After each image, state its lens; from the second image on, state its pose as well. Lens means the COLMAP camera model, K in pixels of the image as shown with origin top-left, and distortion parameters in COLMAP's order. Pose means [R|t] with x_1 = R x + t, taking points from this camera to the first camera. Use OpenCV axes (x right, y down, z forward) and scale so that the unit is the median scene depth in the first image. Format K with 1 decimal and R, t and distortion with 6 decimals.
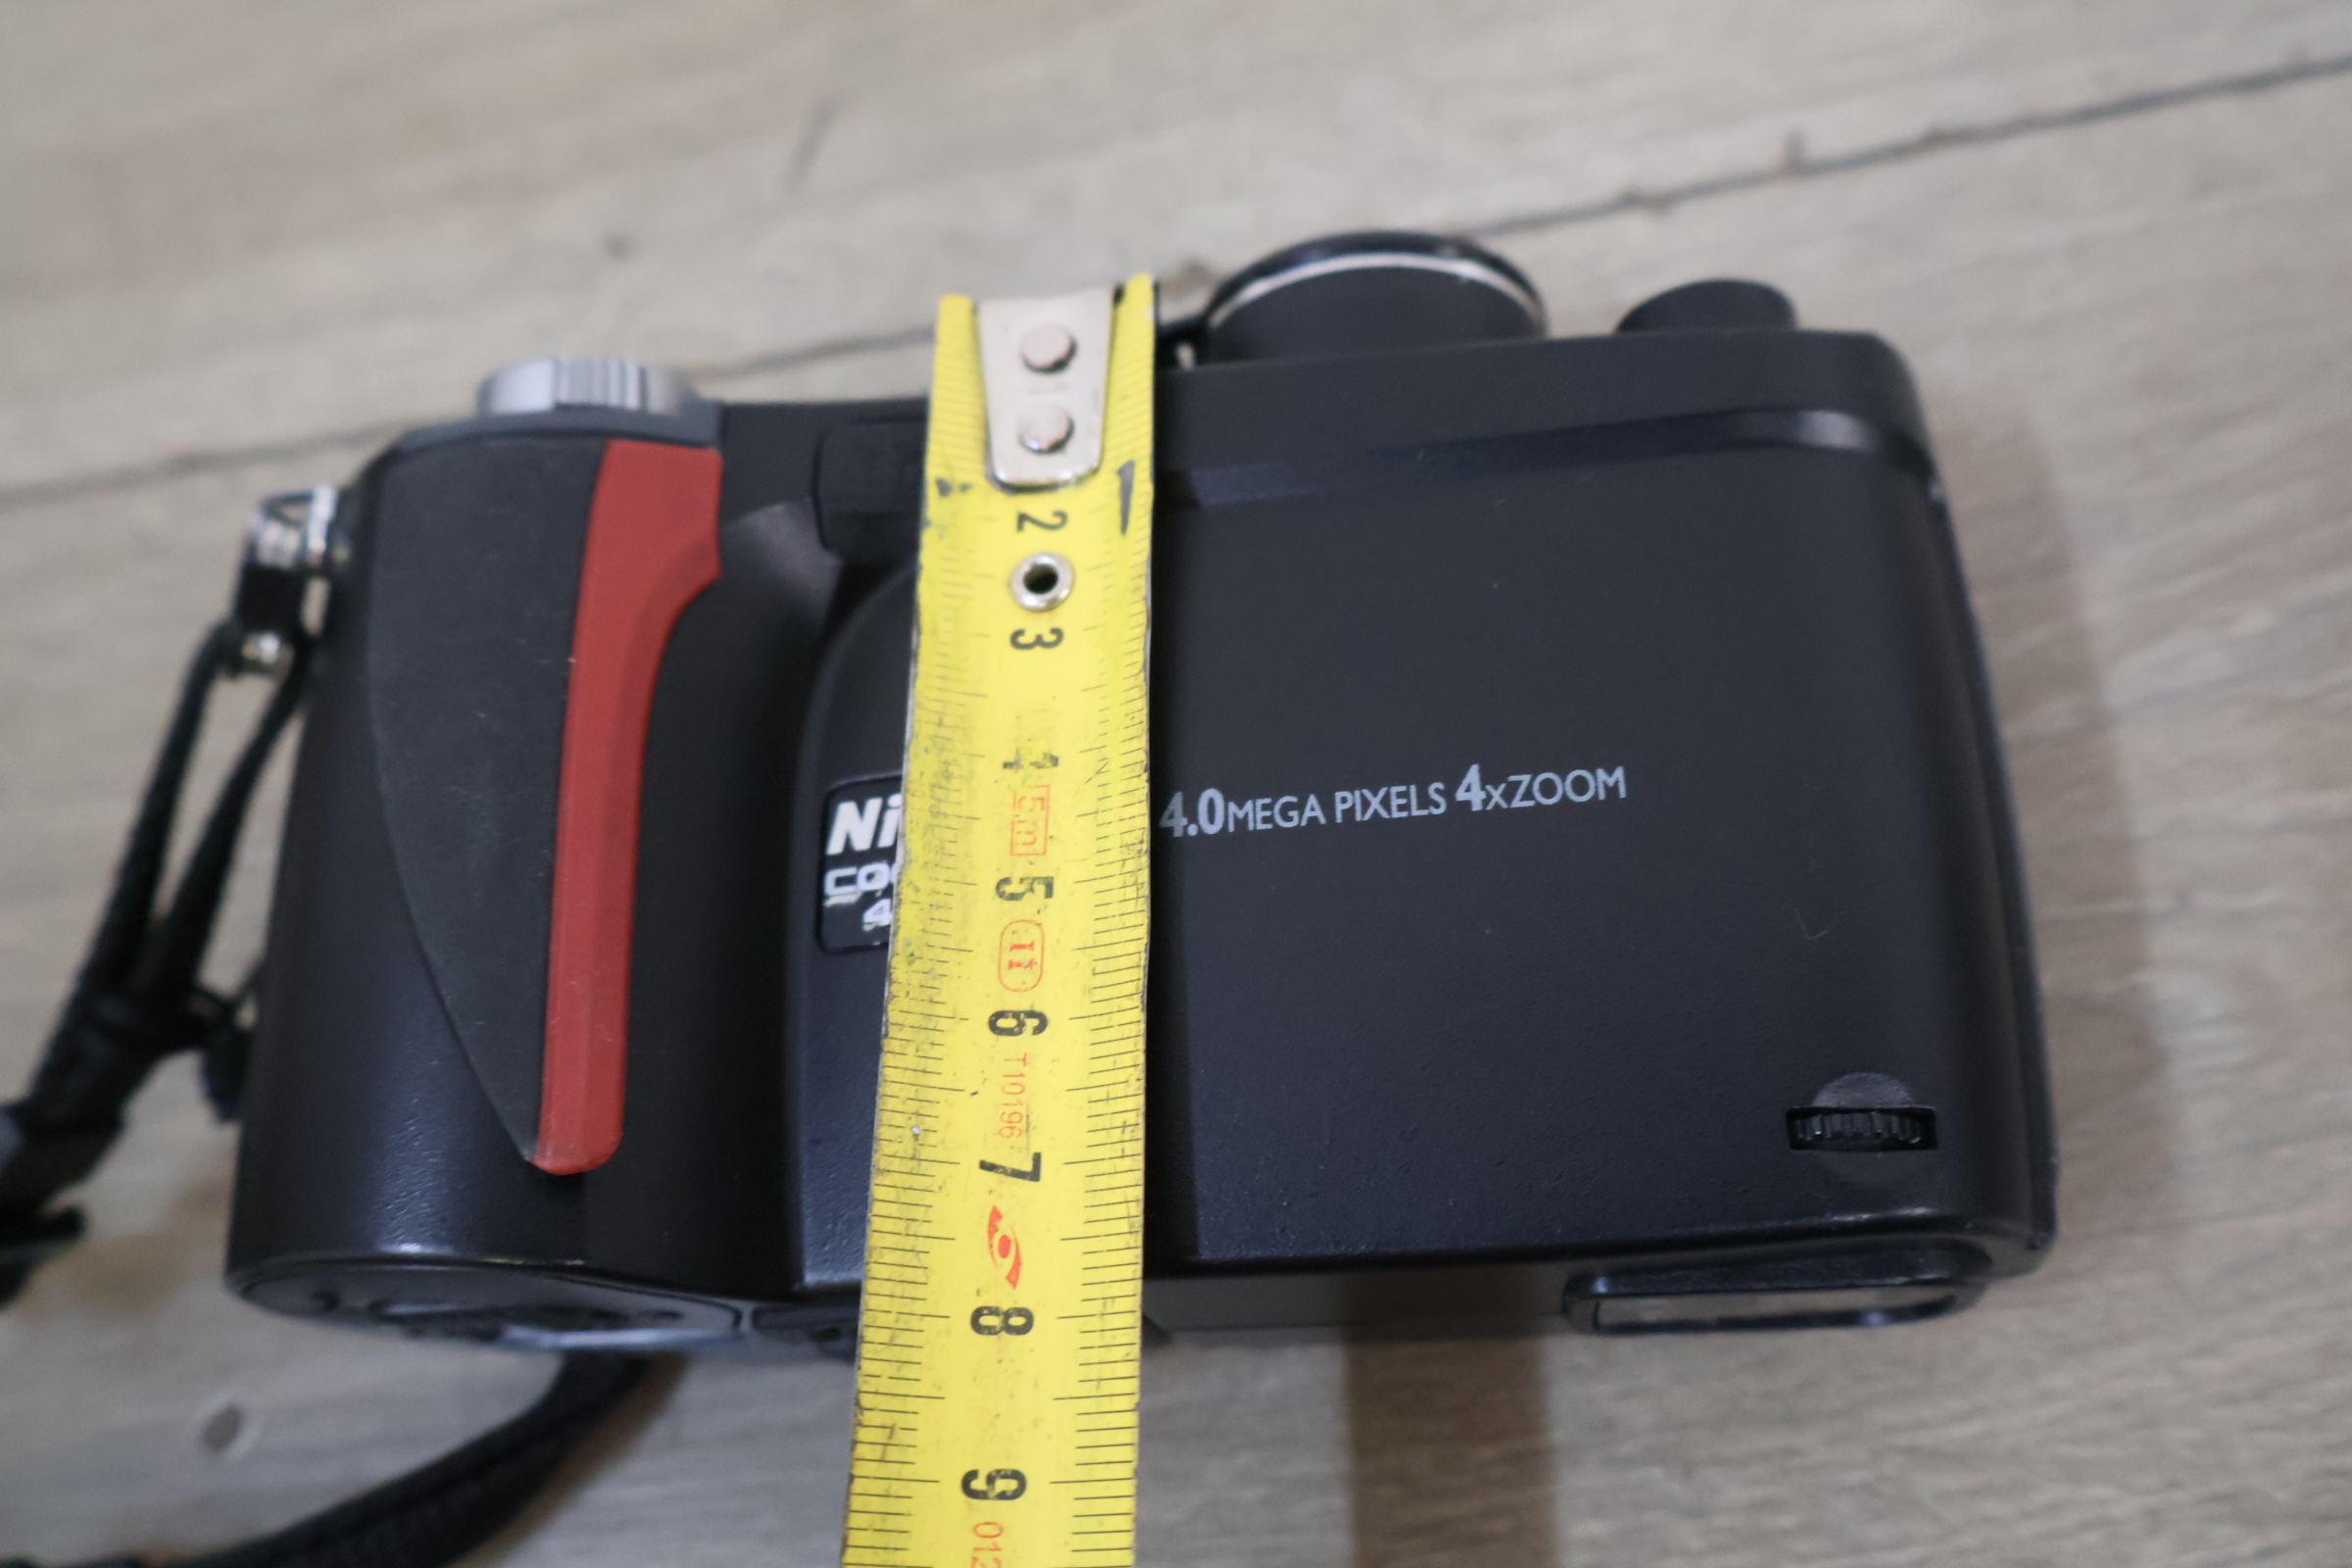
lens RADIAL K [[2068.7, 0, 1172.3], [0, 2068.7, 773.2], [0, 0, 1]] dist [0.015950, -0.008593]
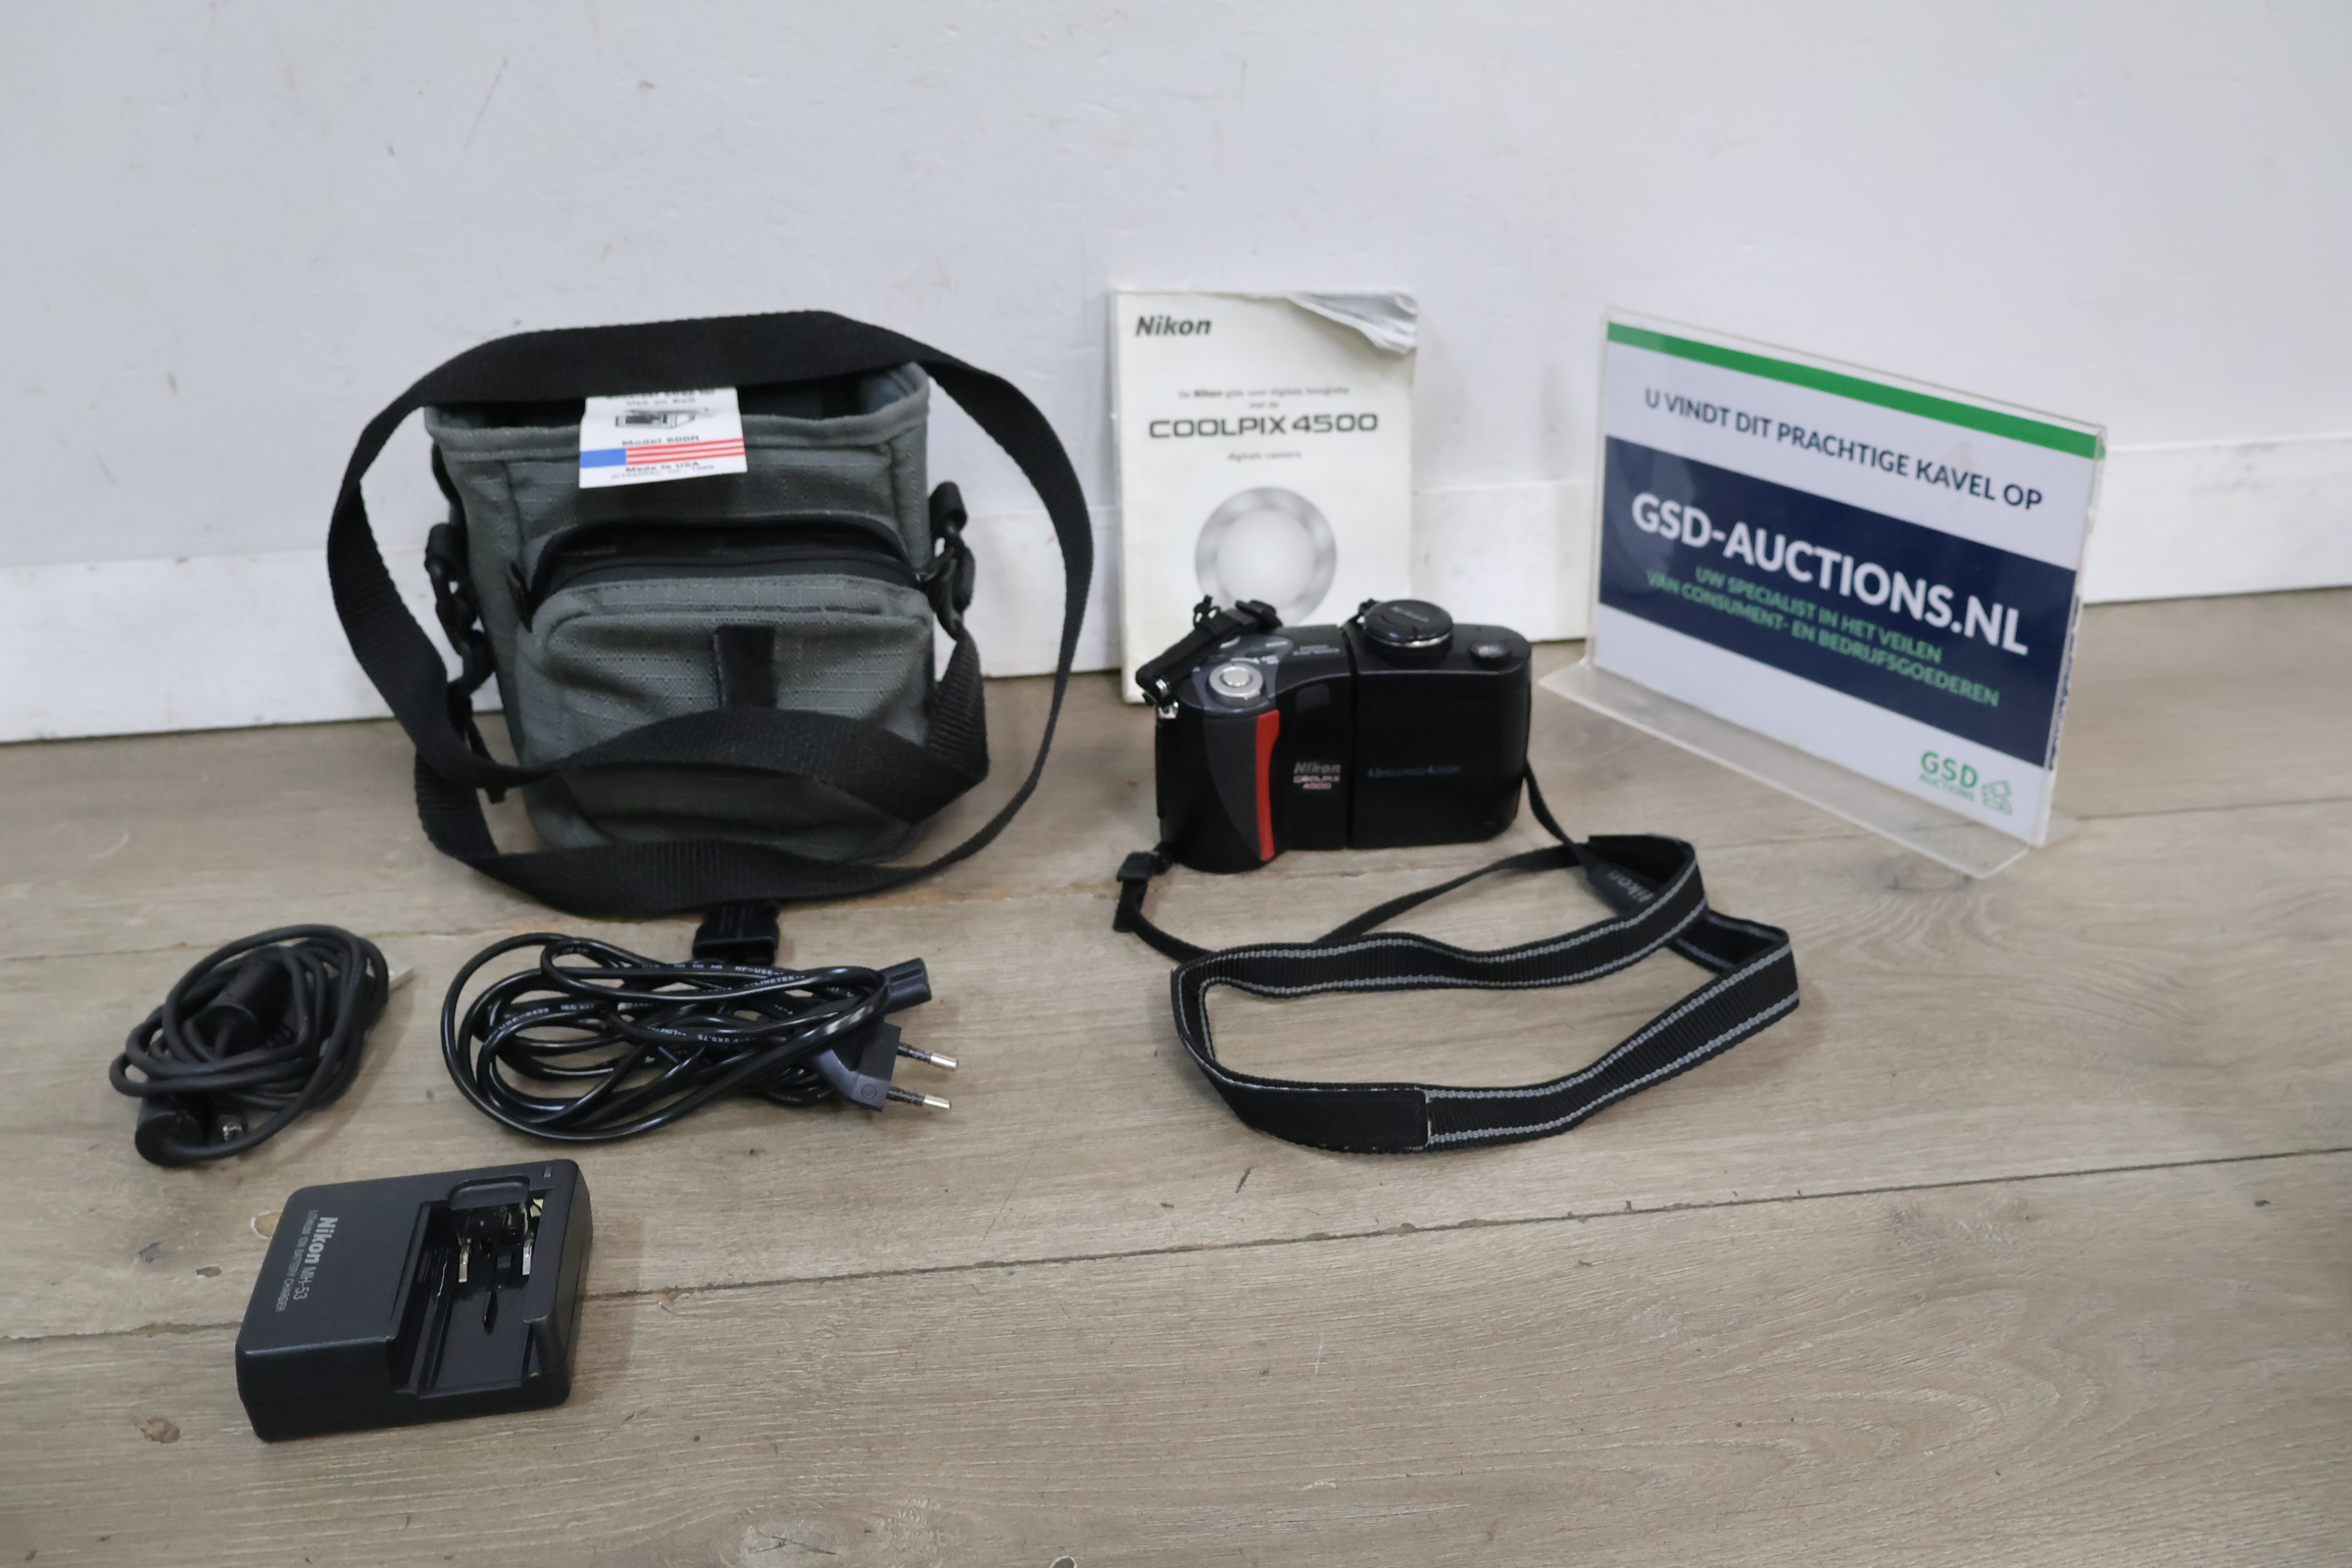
lens RADIAL K [[2068.7, 0, 1158.5], [0, 2068.7, 801.1], [0, 0, 1]] dist [0.015950, -0.008593]
pose [[0.988946, 0.131460, 0.068584, -0.723831], [-0.057041, 0.764250, -0.642392, 1.371820], [-0.136864, 0.631379, 0.763301, -1.693831]]
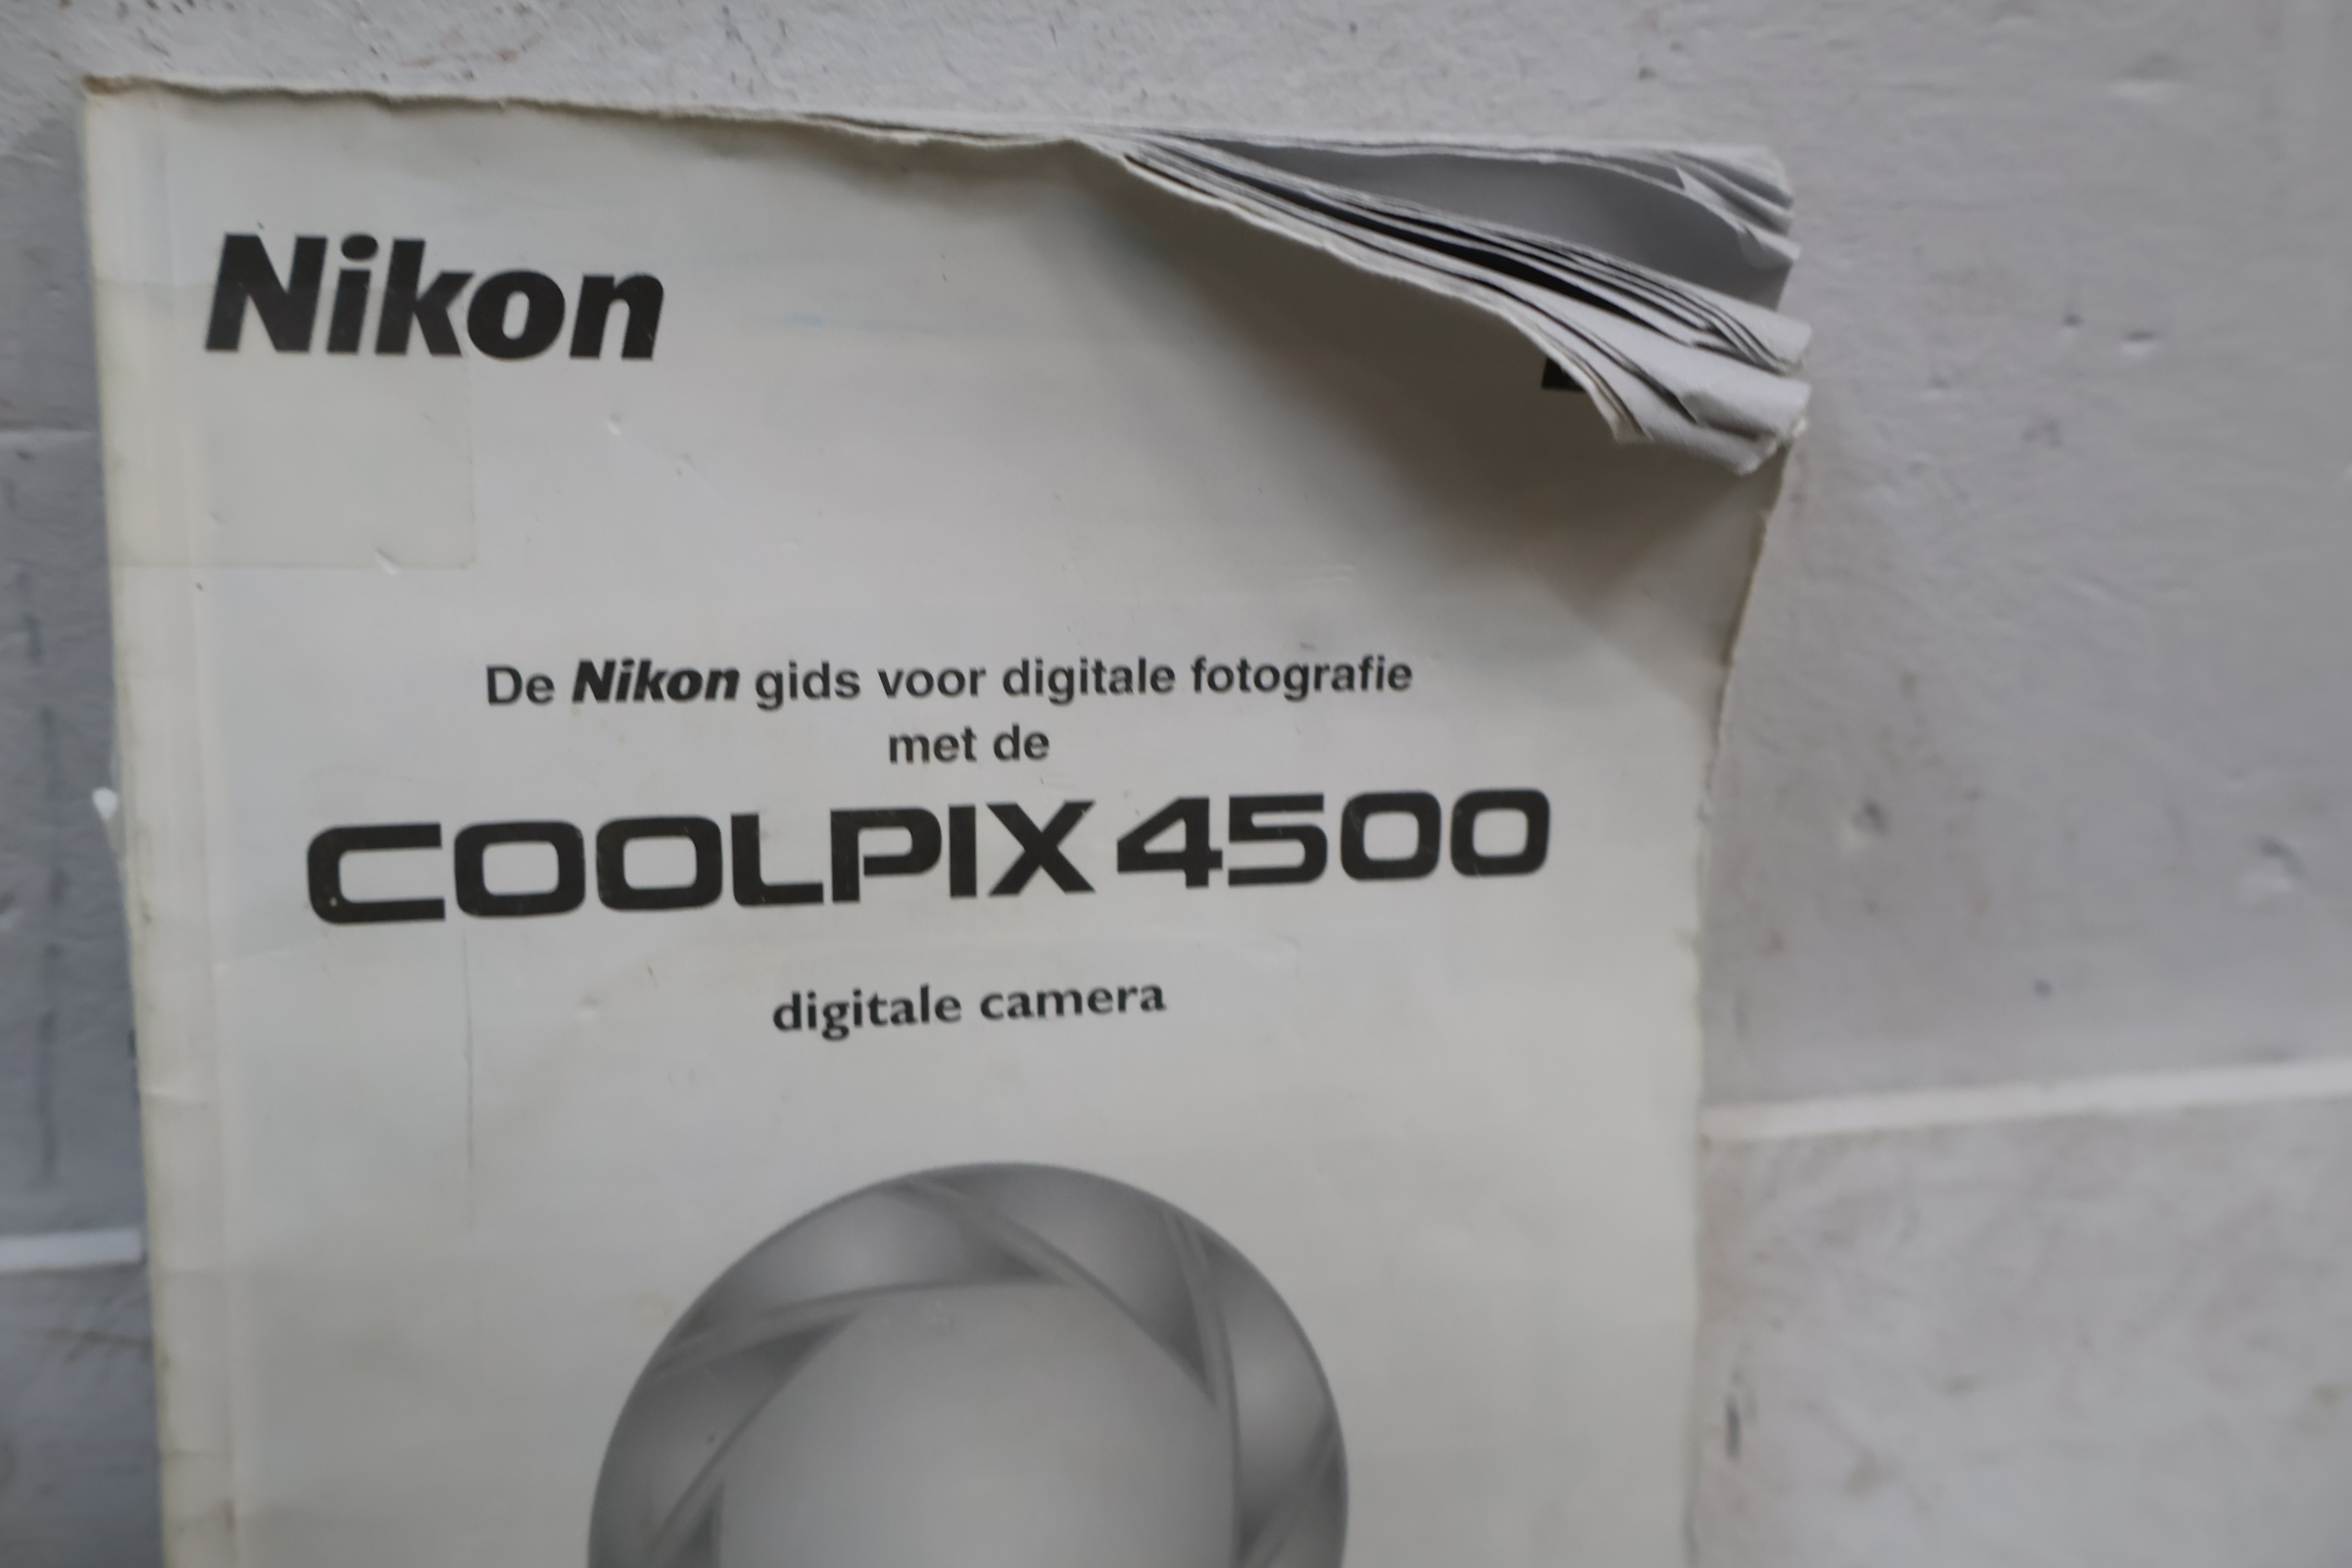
lens RADIAL K [[2068.7, 0, 1172.8], [0, 2068.7, 783.2], [0, 0, 1]] dist [0.015950, -0.008593]
pose [[0.982214, 0.148604, 0.114769, -0.256076], [-0.014994, 0.671368, -0.740972, -1.969005], [-0.187164, 0.726073, 0.661656, 0.927011]]
